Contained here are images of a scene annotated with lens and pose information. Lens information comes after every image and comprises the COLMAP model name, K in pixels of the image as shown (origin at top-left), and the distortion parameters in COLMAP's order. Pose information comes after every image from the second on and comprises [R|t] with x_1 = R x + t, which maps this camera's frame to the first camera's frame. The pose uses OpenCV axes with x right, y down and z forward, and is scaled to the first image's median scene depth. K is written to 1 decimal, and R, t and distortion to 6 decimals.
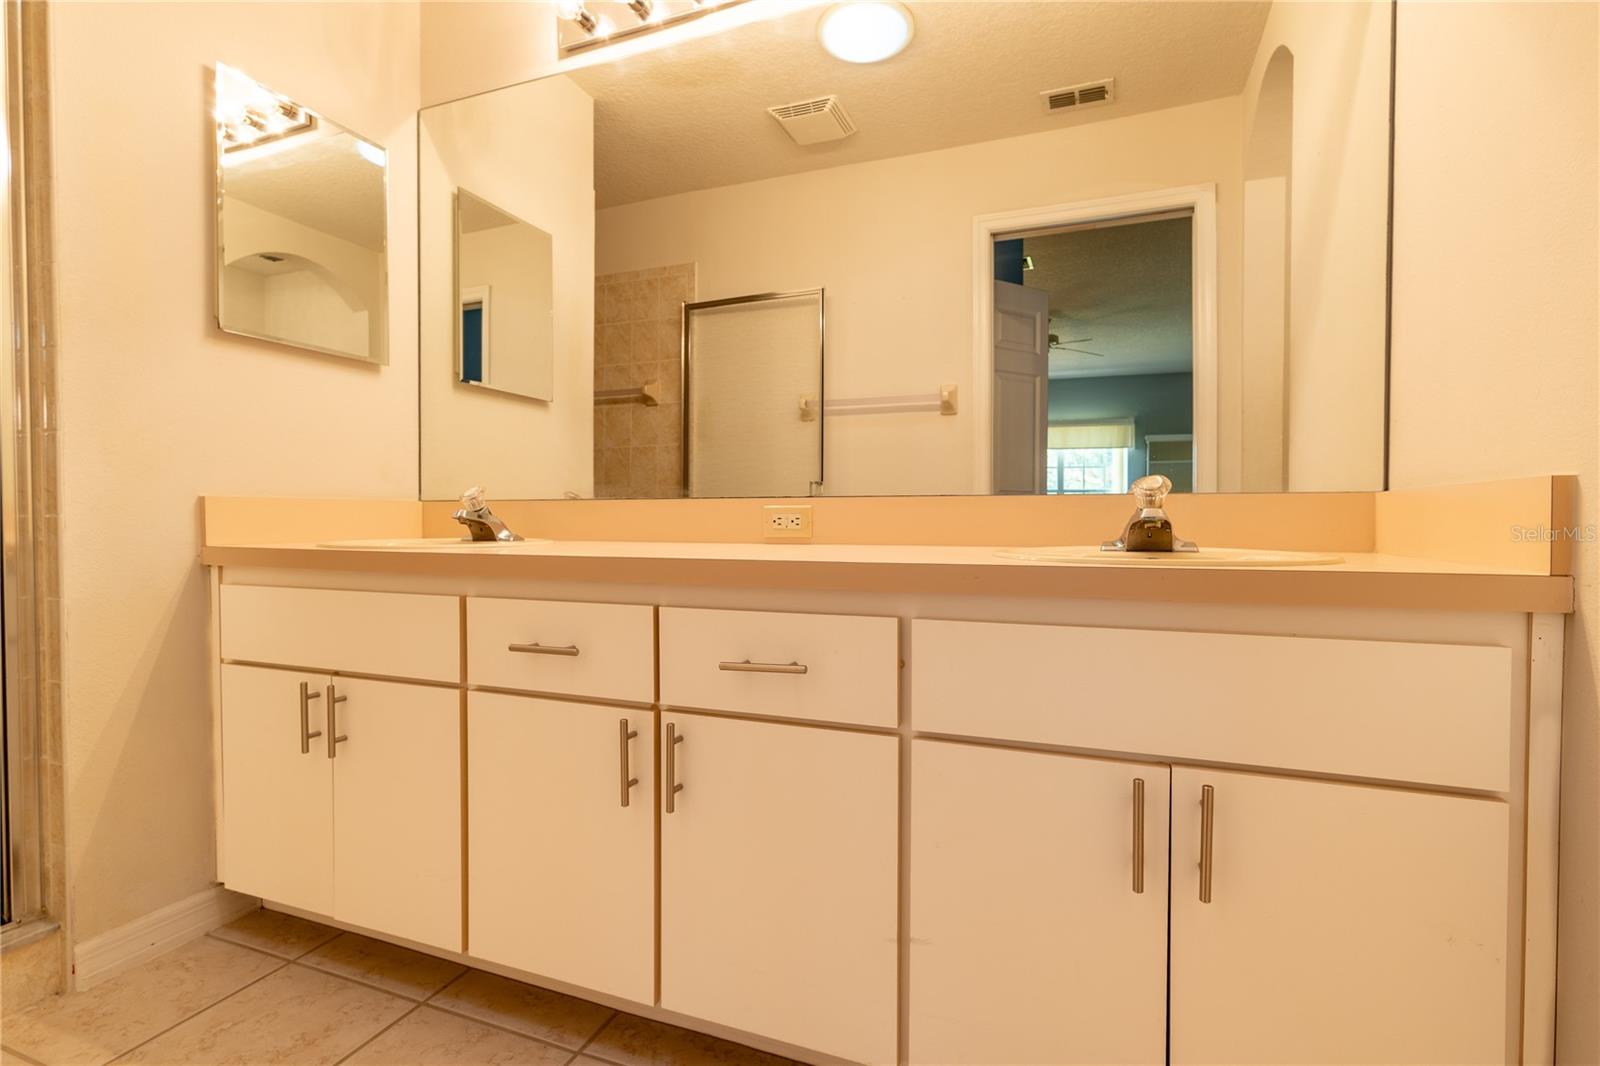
lens RADIAL K [[744.9, 0, 800.0], [0, 744.9, 521.4], [0, 0, 1]] dist [-0.005823, 0.004491]
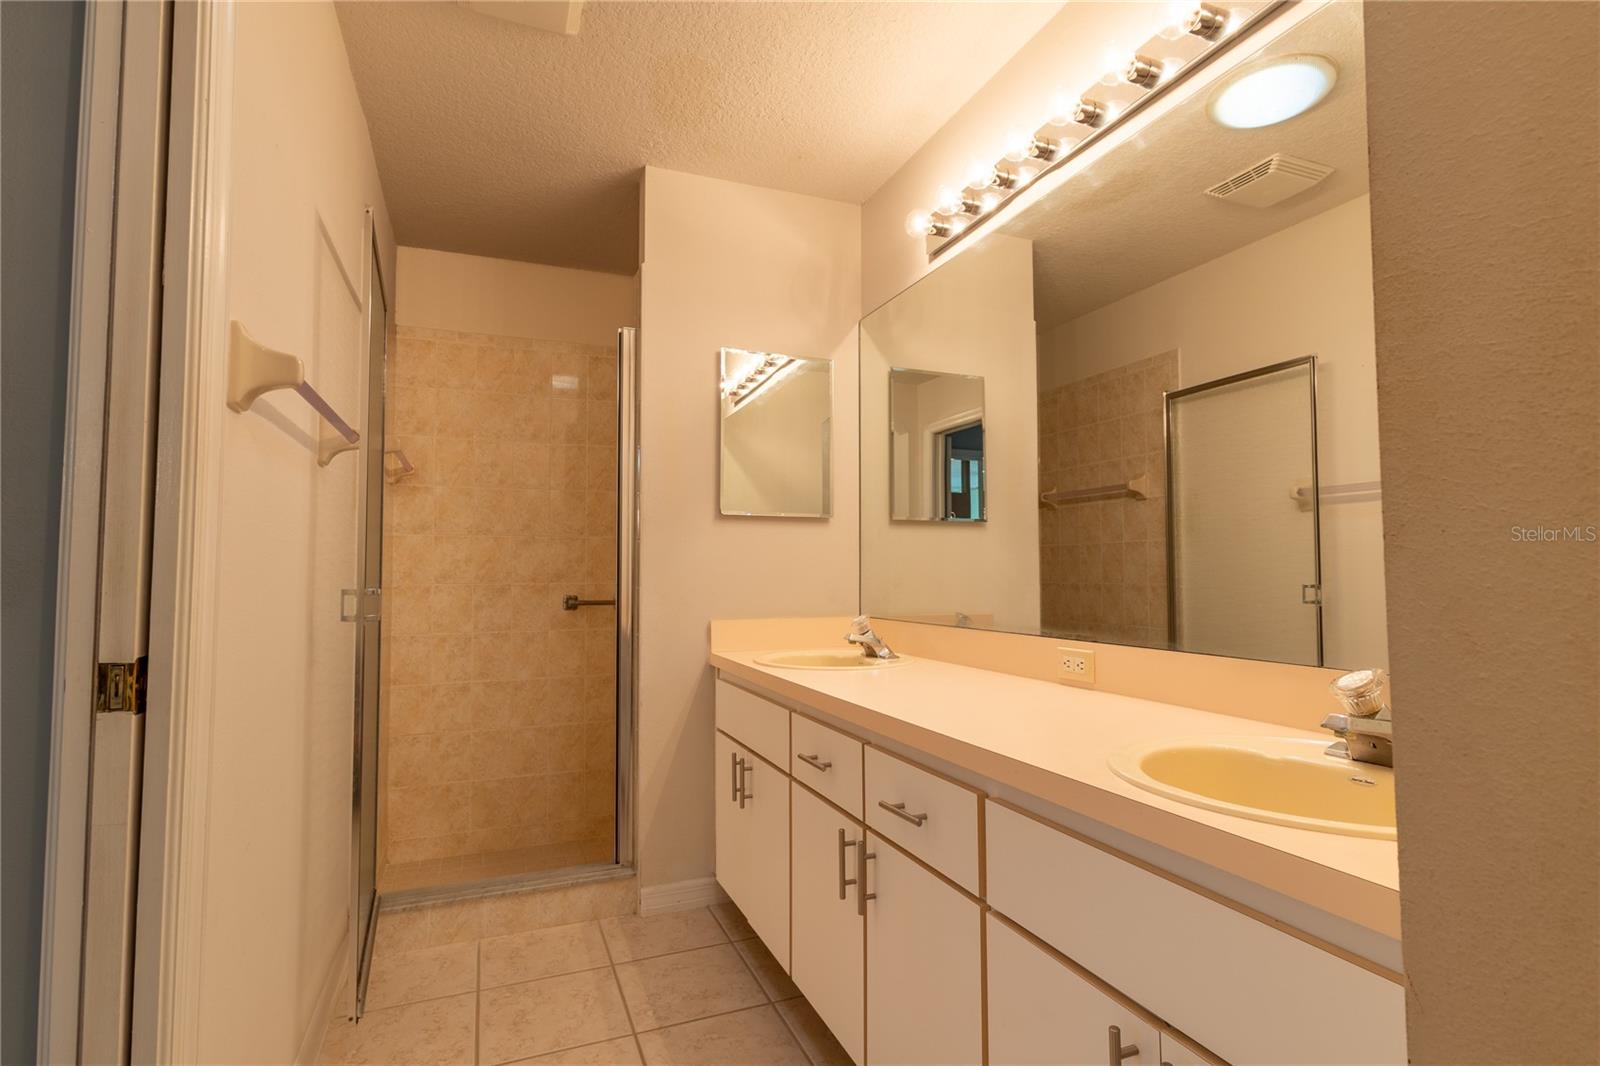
lens RADIAL K [[744.9, 0, 809.9], [0, 744.9, 536.4], [0, 0, 1]] dist [-0.005823, 0.004491]
pose [[0.710944, -0.041230, -0.702039, 0.235545], [-0.006167, 0.997876, -0.064850, -0.056176], [0.703222, 0.050434, 0.709180, 0.008862]]
